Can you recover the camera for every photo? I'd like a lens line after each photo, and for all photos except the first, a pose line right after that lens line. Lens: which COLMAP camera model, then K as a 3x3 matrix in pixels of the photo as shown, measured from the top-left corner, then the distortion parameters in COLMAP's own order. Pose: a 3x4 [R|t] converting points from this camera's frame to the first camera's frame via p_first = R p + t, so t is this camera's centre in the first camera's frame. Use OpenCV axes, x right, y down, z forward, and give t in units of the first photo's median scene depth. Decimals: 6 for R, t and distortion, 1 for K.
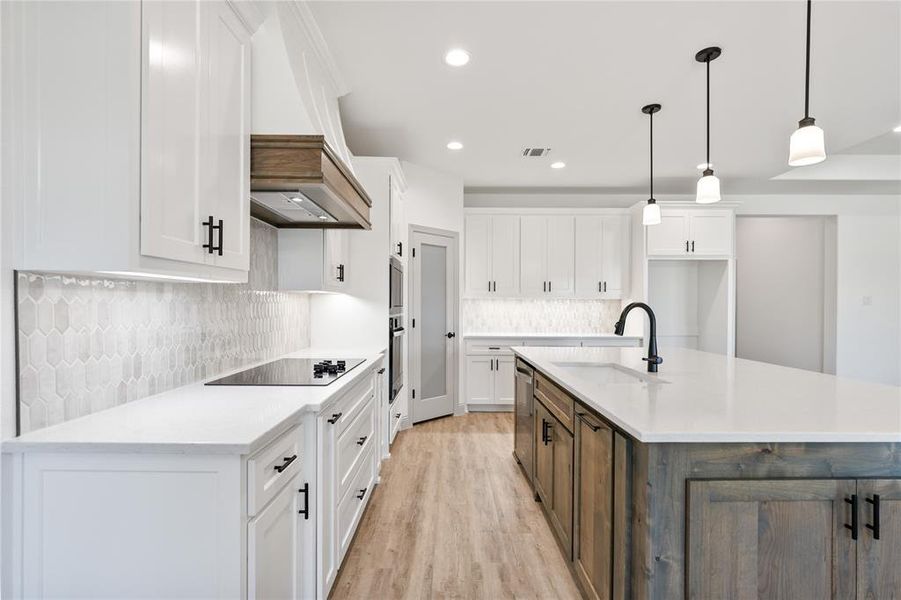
lens RADIAL K [[429.9, 0, 451.2], [0, 429.9, 307.4], [0, 0, 1]] dist [0.004058, 0.000129]
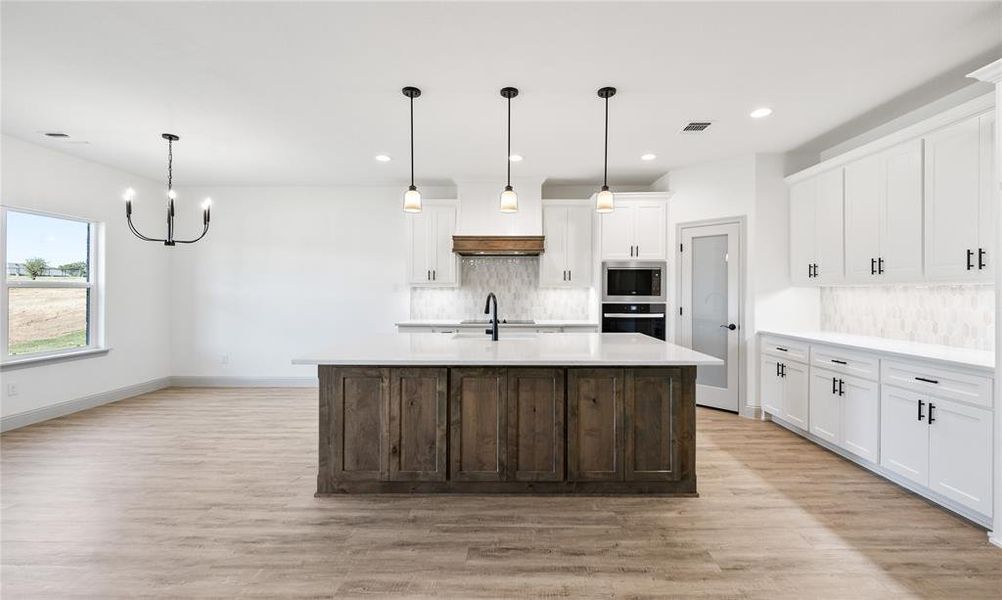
lens RADIAL K [[411.1, 0, 512.6], [0, 411.1, 291.3], [0, 0, 1]] dist [-0.003158, -0.000501]
pose [[-0.005790, -0.003572, -0.999977, 1.773839], [-0.008381, 0.999959, -0.003523, -0.012188], [0.999948, 0.008361, -0.005820, 1.024391]]
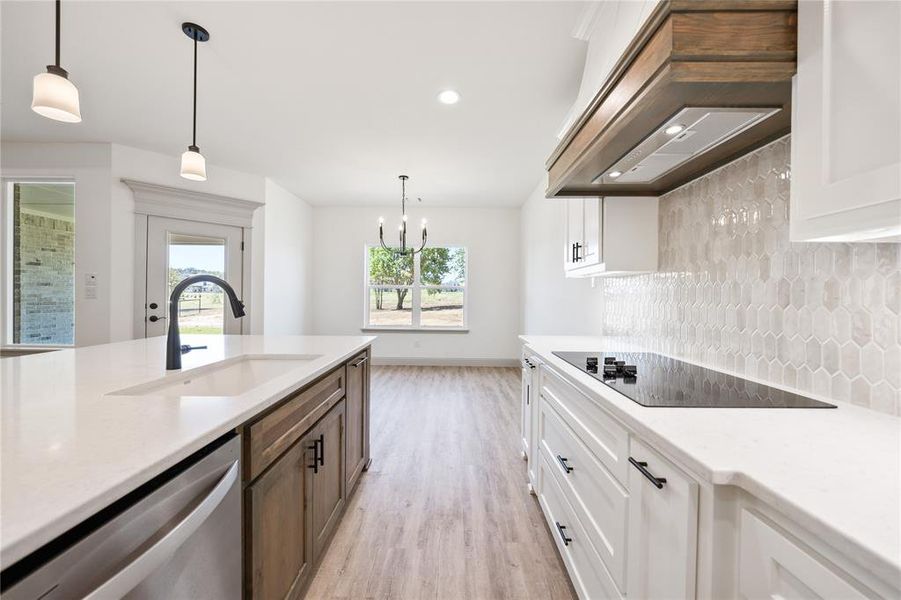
lens RADIAL K [[361.9, 0, 442.2], [0, 361.9, 296.2], [0, 0, 1]] dist [0.003045, -0.000312]
pose [[-0.999326, -0.013157, 0.034274, -0.009209], [-0.012847, 0.999875, 0.009252, 0.012452], [-0.034392, 0.008806, -0.999370, 1.557109]]
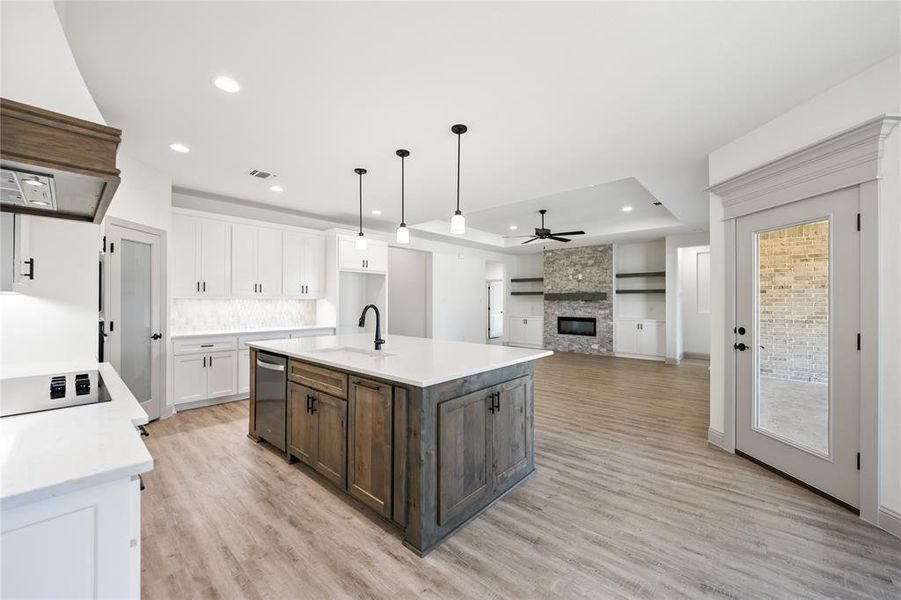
lens RADIAL K [[348.6, 0, 446.8], [0, 348.6, 299.4], [0, 0, 1]] dist [-0.000444, -0.000810]
pose [[0.675949, 0.002620, 0.736944, -0.270309], [0.005079, 0.999953, -0.008214, -0.017049], [-0.736931, 0.009296, 0.675904, -0.018832]]
